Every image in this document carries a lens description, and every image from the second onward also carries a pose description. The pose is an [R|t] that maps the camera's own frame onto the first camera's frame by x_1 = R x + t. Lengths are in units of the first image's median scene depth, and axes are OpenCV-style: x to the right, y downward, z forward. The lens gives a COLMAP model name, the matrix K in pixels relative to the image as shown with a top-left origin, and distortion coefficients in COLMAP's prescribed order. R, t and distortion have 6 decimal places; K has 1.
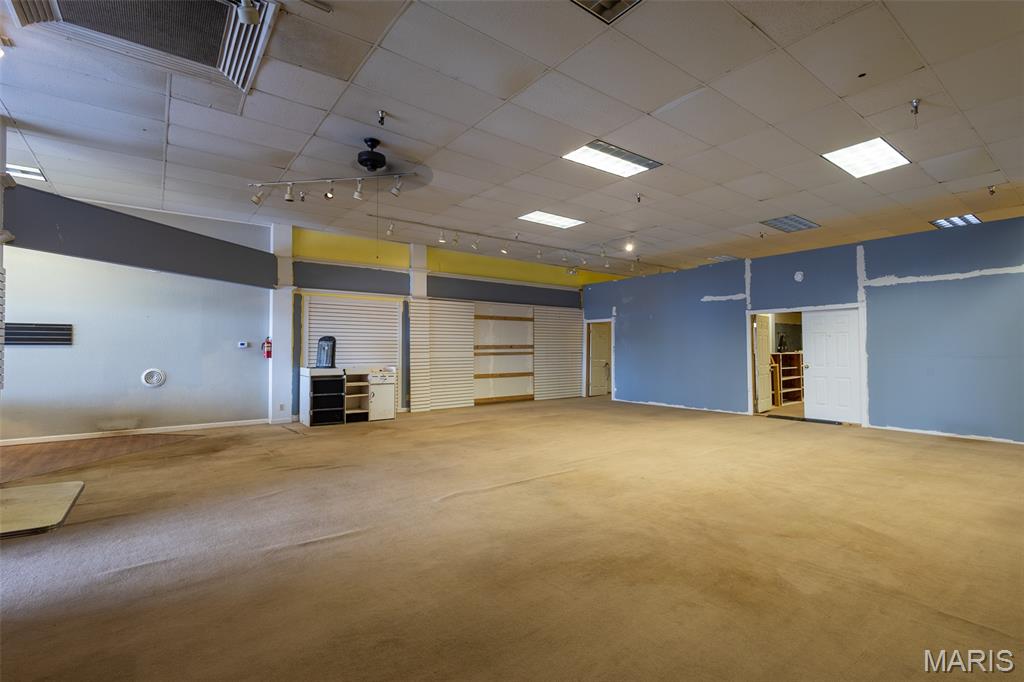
lens RADIAL K [[470.8, 0, 524.1], [0, 470.8, 352.4], [0, 0, 1]] dist [-0.000473, -0.000196]
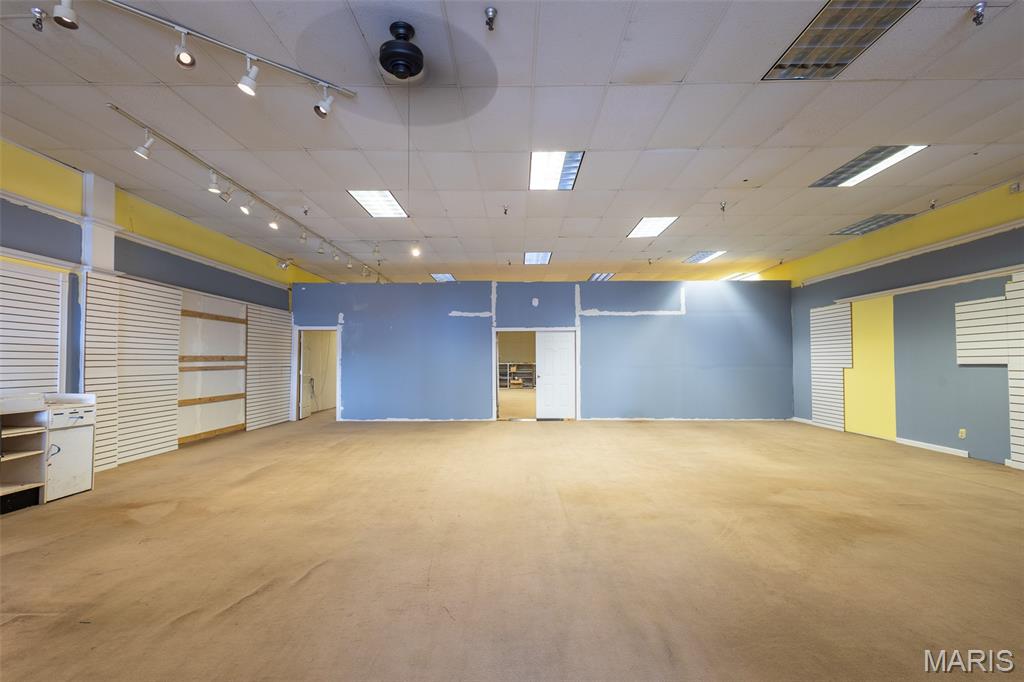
lens RADIAL K [[470.8, 0, 524.1], [0, 470.8, 352.4], [0, 0, 1]] dist [-0.000473, -0.000196]
pose [[0.617259, 0.016935, 0.786578, -0.359013], [0.006507, 0.999624, -0.026628, 0.000976], [-0.786733, 0.021555, 0.616917, 0.249267]]
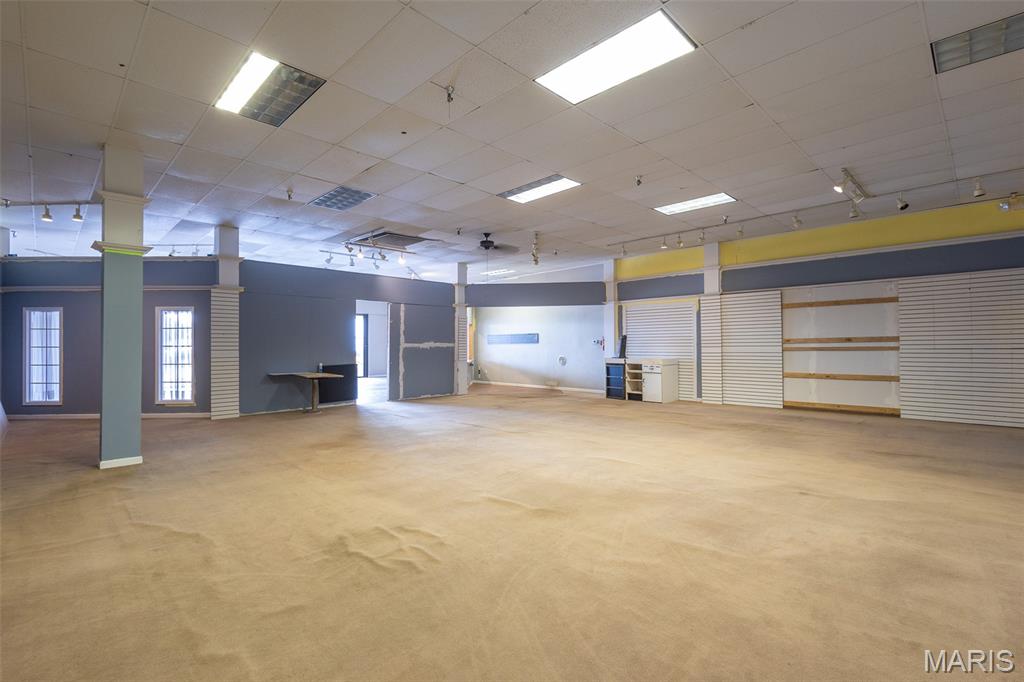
lens RADIAL K [[482.2, 0, 512.0], [0, 482.2, 341.0], [0, 0, 1]] dist [0.000065, -0.000100]
pose [[0.108760, -0.010188, -0.994016, 0.806131], [-0.001493, 0.999945, -0.010412, -0.001507], [0.994067, 0.002617, 0.108739, 0.450820]]
